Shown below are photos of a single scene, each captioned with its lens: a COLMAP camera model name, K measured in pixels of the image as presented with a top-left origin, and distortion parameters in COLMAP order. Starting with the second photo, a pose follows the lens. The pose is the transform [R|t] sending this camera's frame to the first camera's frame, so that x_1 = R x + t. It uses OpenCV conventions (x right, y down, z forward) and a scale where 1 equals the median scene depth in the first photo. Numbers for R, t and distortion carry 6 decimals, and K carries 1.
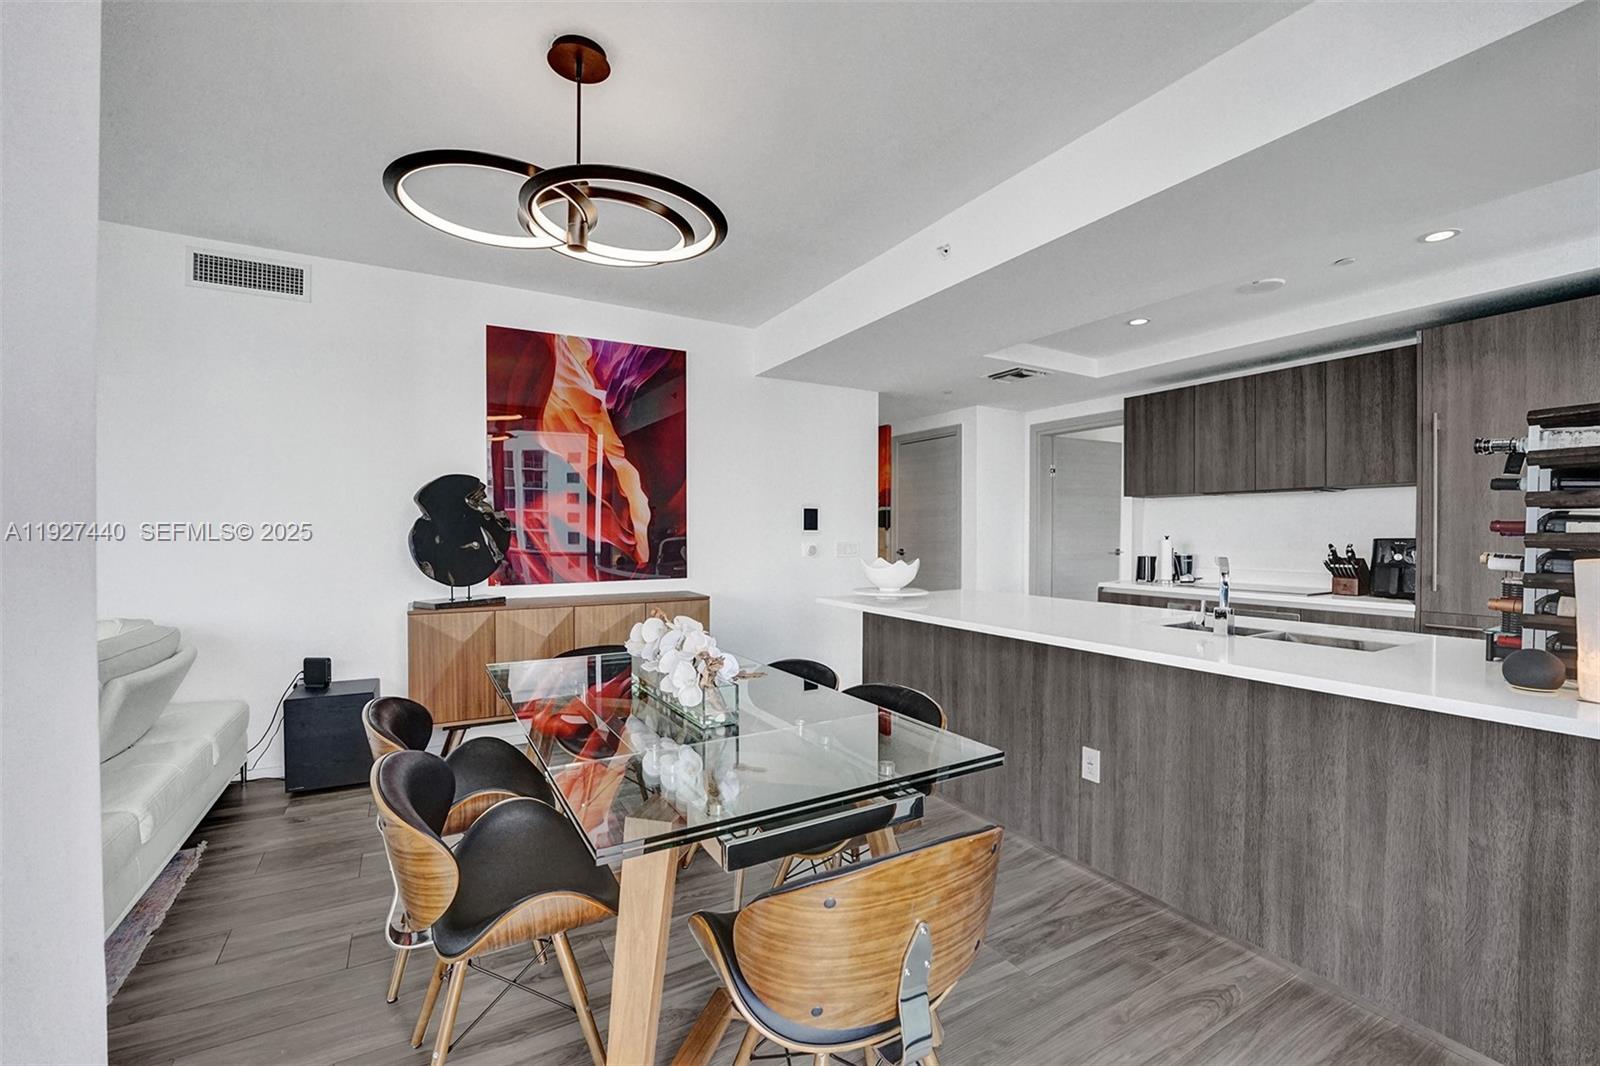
lens RADIAL K [[667.7, 0, 809.2], [0, 667.7, 551.3], [0, 0, 1]] dist [-0.024685, -0.000261]
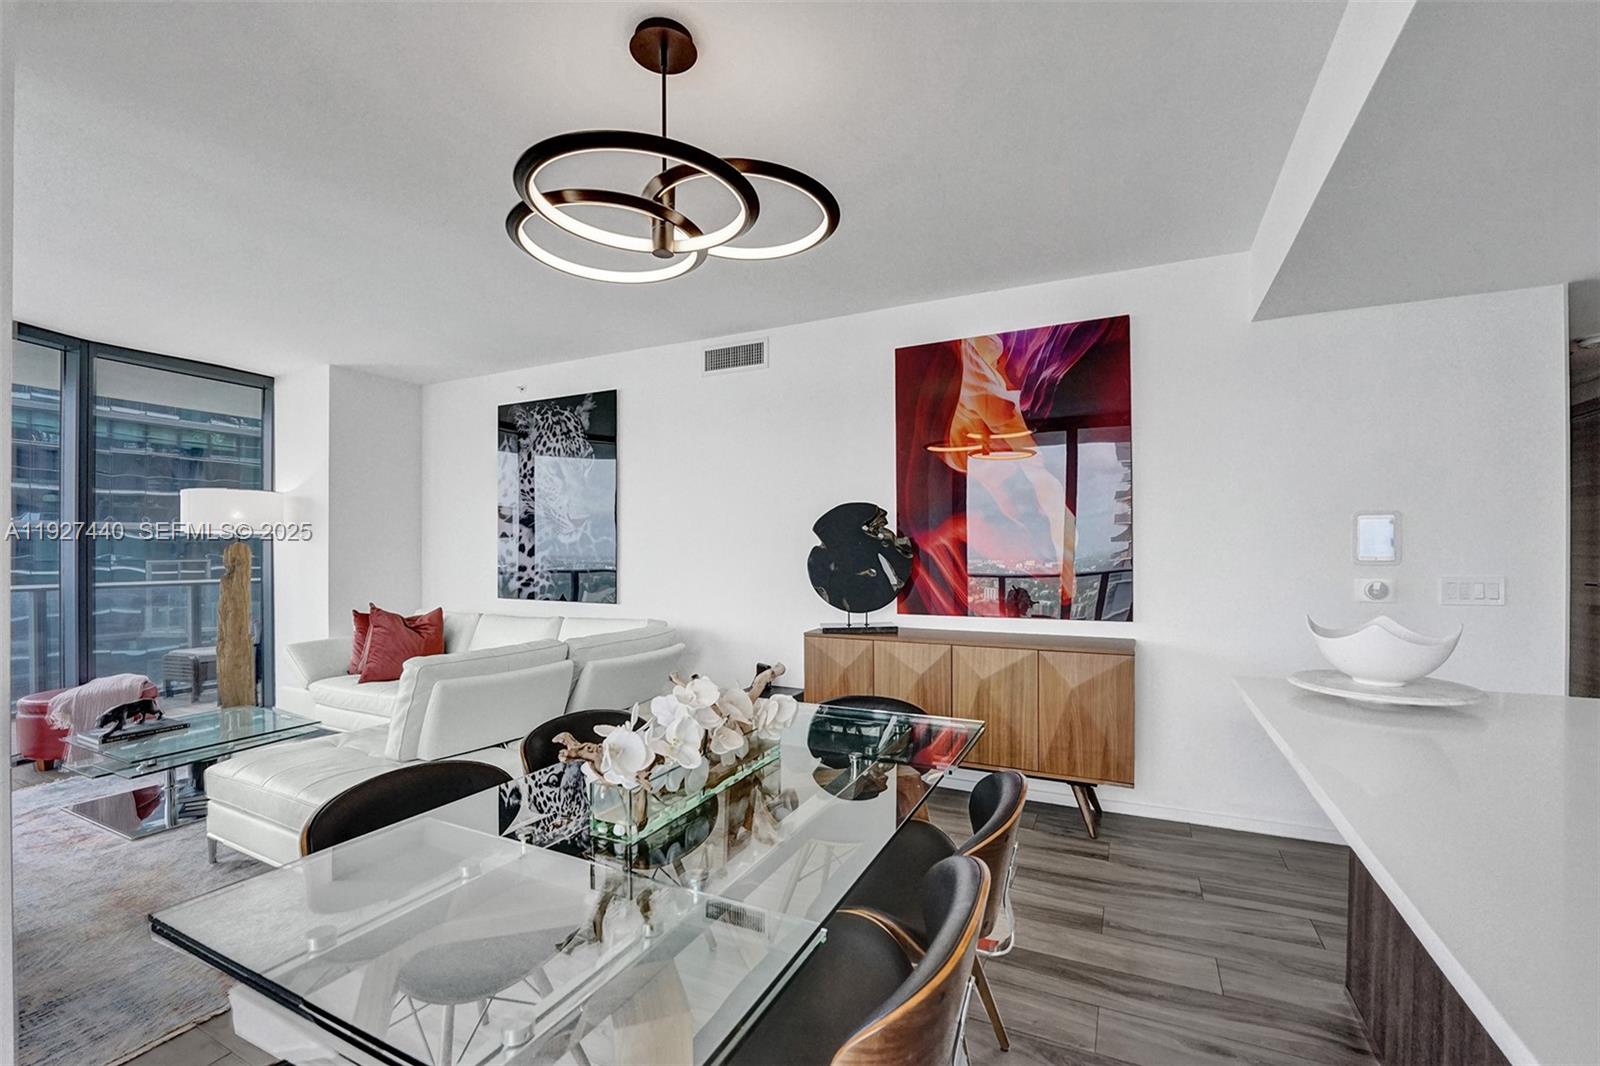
lens RADIAL K [[667.7, 0, 809.2], [0, 667.7, 551.3], [0, 0, 1]] dist [-0.024685, -0.000261]
pose [[0.555572, -0.004359, -0.831457, 0.247836], [-0.020080, 0.999624, -0.018658, -0.017772], [0.831226, 0.027061, 0.555276, 0.326504]]
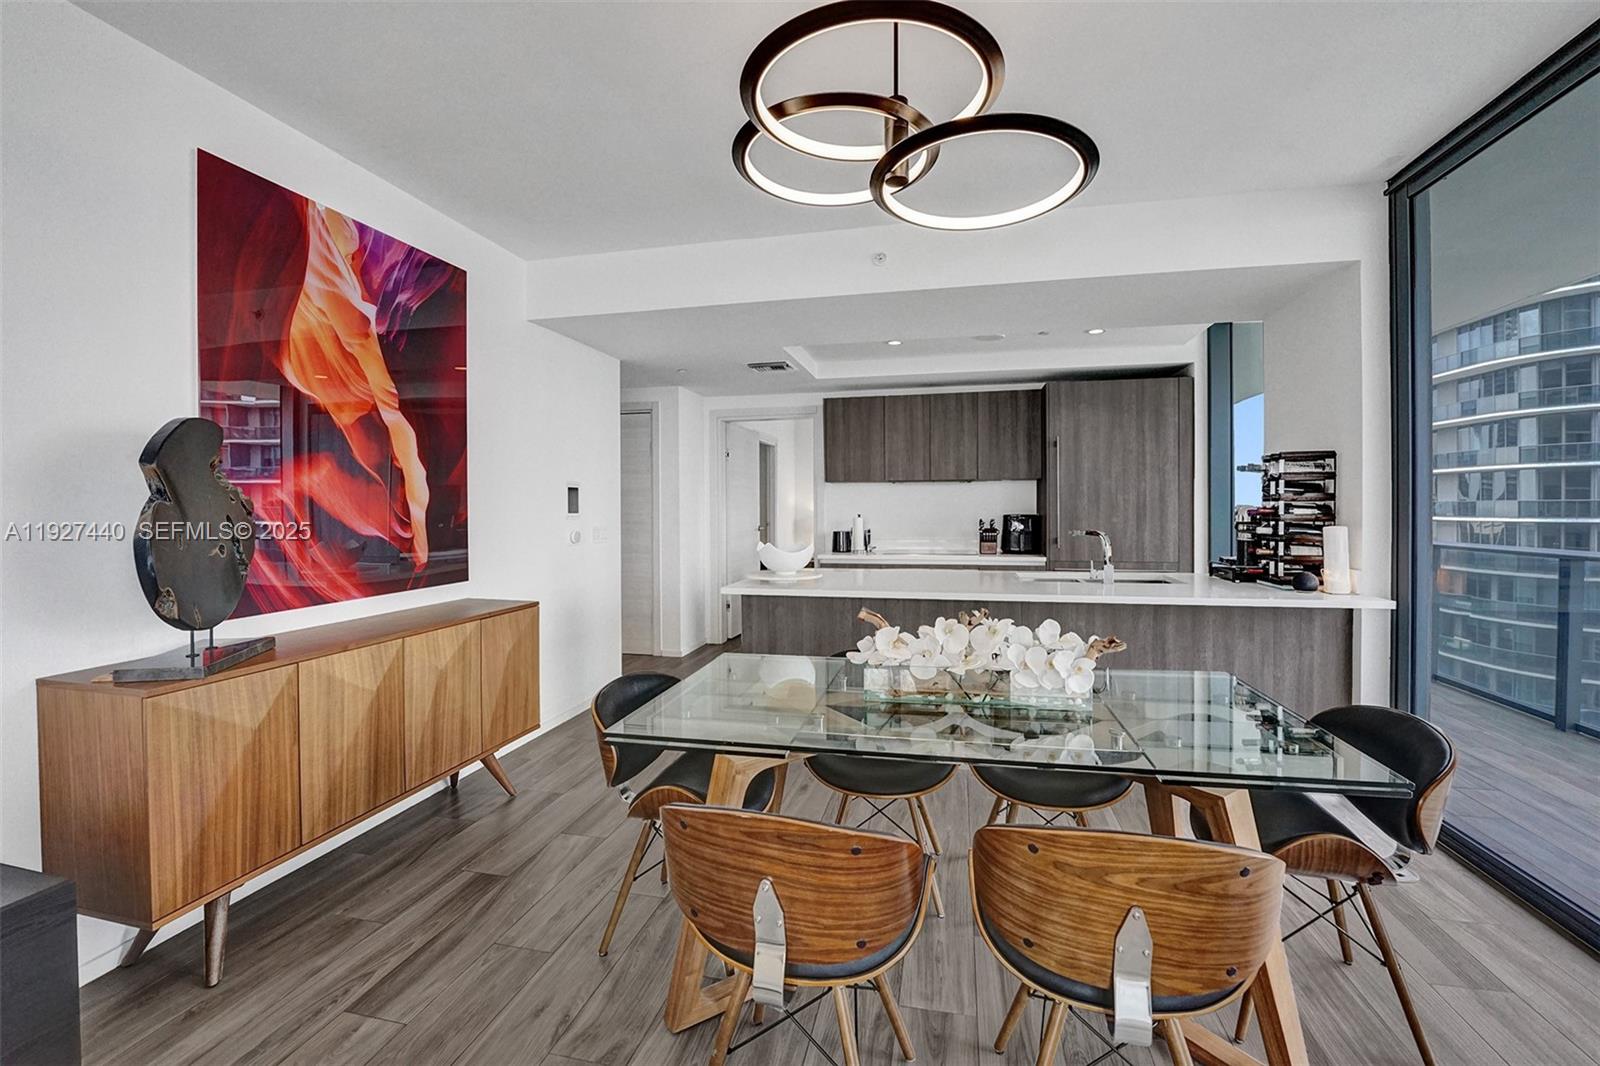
lens RADIAL K [[674.1, 0, 801.2], [0, 674.1, 525.4], [0, 0, 1]] dist [-0.038025, 0.007656]
pose [[0.686735, -0.024209, 0.726505, -0.508752], [0.026156, 0.999621, 0.008585, -0.019168], [-0.726438, 0.013107, 0.687107, 0.252110]]
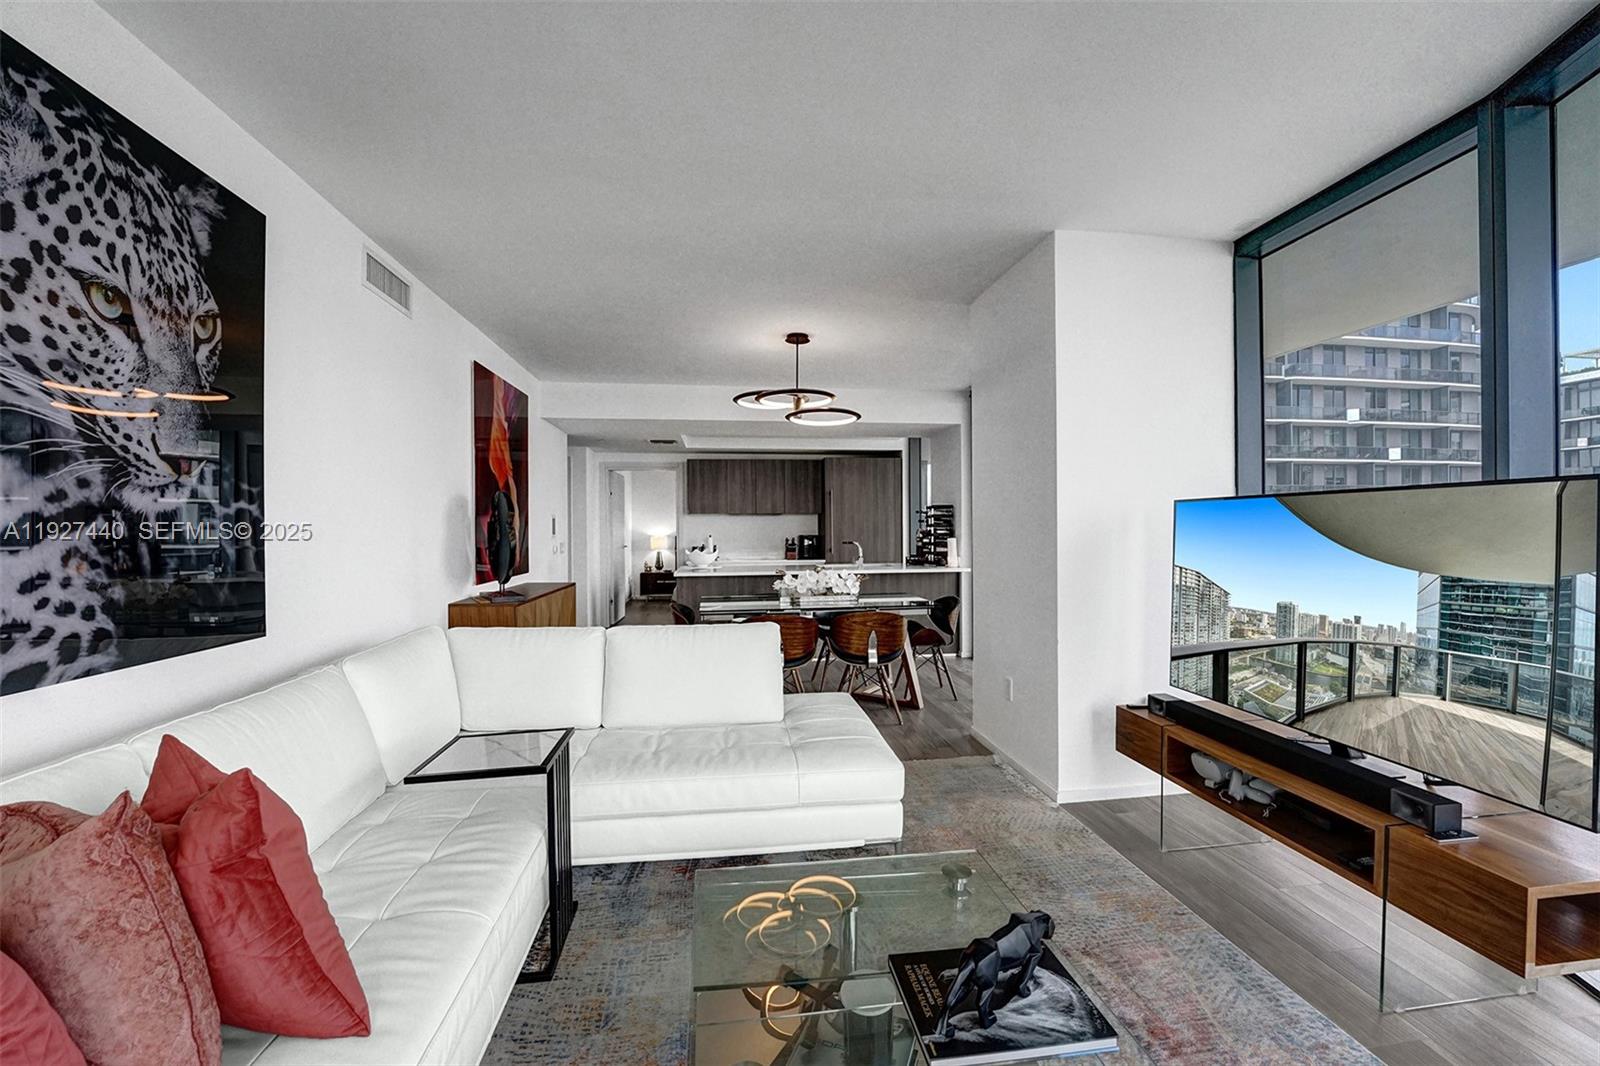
lens RADIAL K [[651.4, 0, 800.0], [0, 651.4, 533.0], [0, 0, 1]] dist [-0.013192, 0.000558]
pose [[0.395550, -0.008609, 0.918404, -1.224498], [0.031500, 0.999495, -0.004198, -0.015349], [-0.917904, 0.030590, 0.395621, 0.032967]]
